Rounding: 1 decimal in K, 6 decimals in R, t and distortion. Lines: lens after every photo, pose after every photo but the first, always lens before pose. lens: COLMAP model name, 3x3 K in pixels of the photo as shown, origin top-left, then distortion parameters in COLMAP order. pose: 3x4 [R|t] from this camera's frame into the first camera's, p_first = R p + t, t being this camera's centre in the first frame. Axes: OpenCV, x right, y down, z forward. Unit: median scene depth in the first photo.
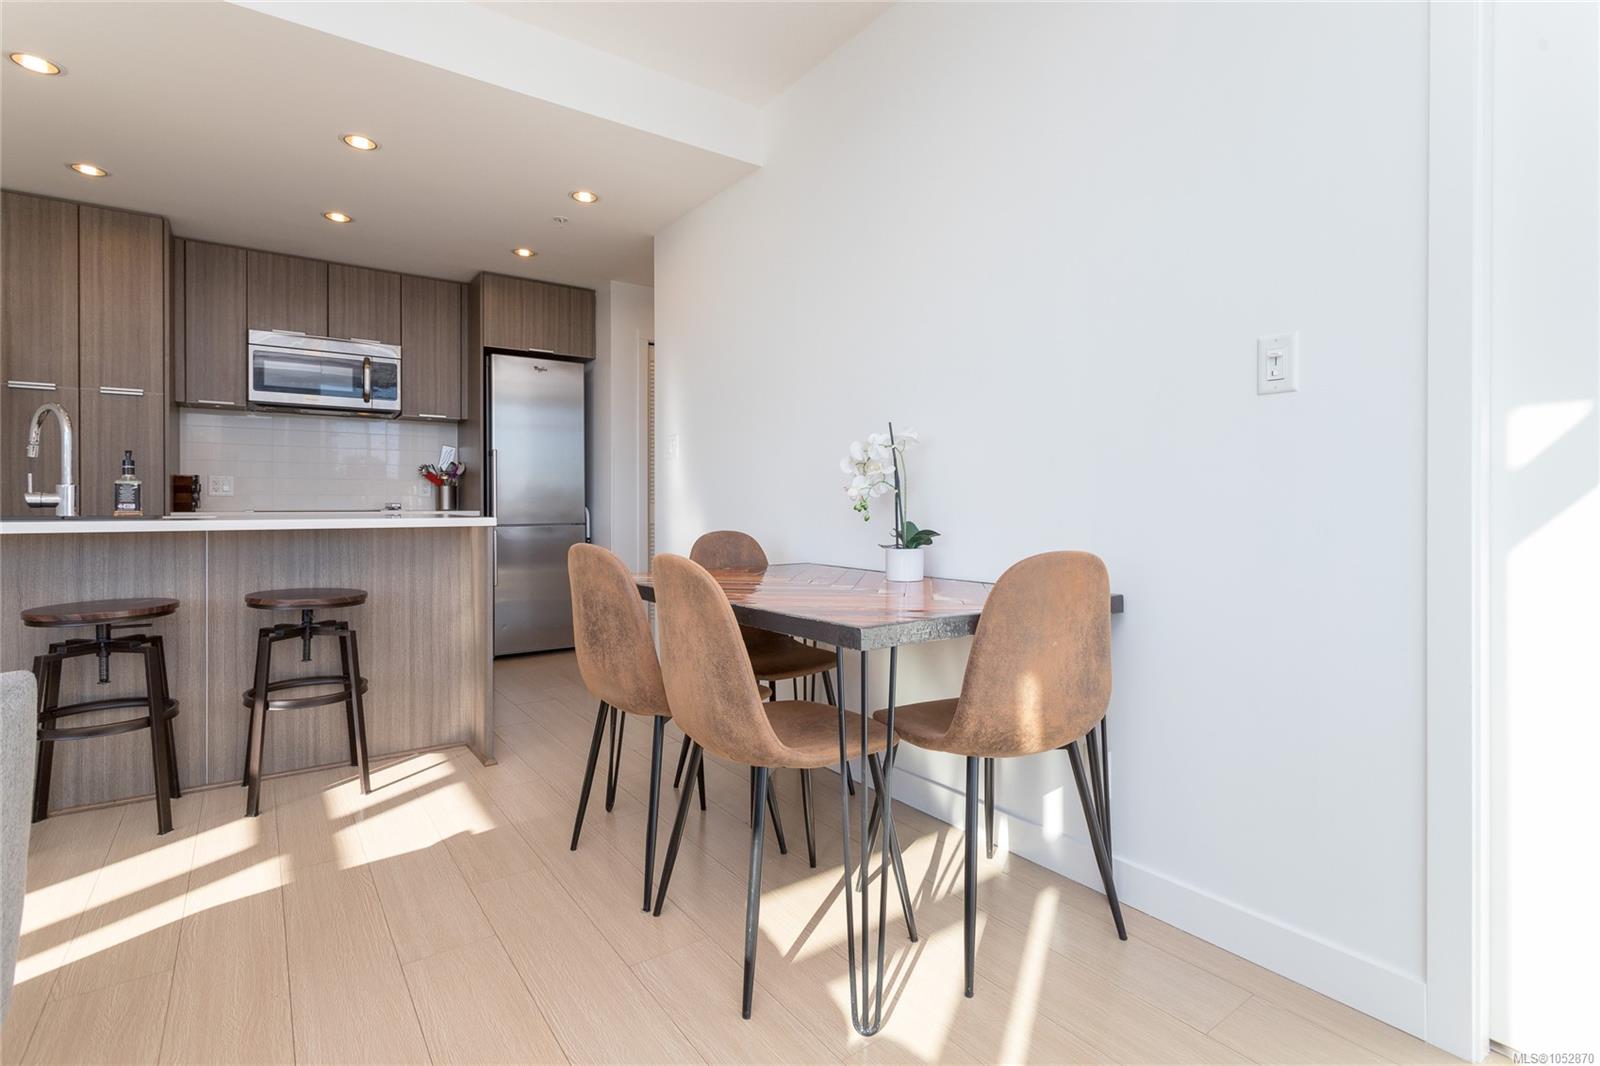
lens RADIAL K [[780.6, 0, 816.1], [0, 780.6, 508.7], [0, 0, 1]] dist [0.000837, 0.000705]
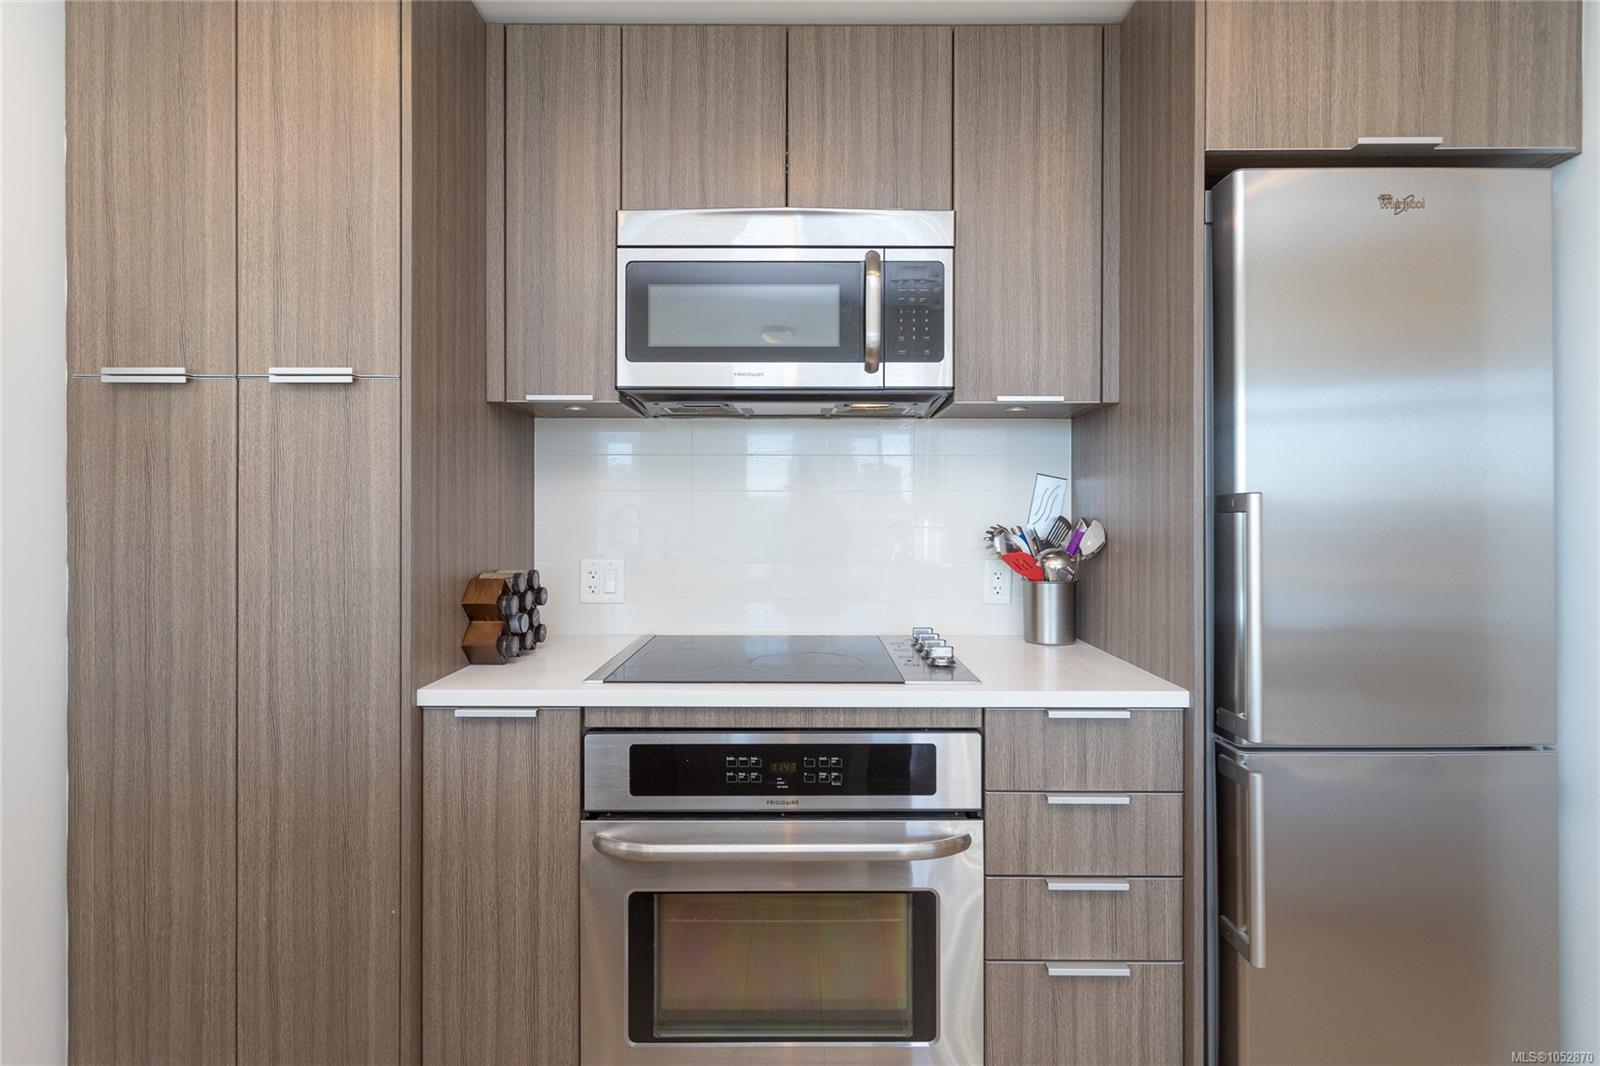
lens RADIAL K [[780.6, 0, 800.8], [0, 780.6, 521.9], [0, 0, 1]] dist [0.000837, 0.000705]
pose [[0.812690, 0.006362, -0.582662, -0.380113], [-0.002702, 0.999971, 0.007149, -0.066147], [0.582691, -0.004236, 0.812683, 0.668047]]
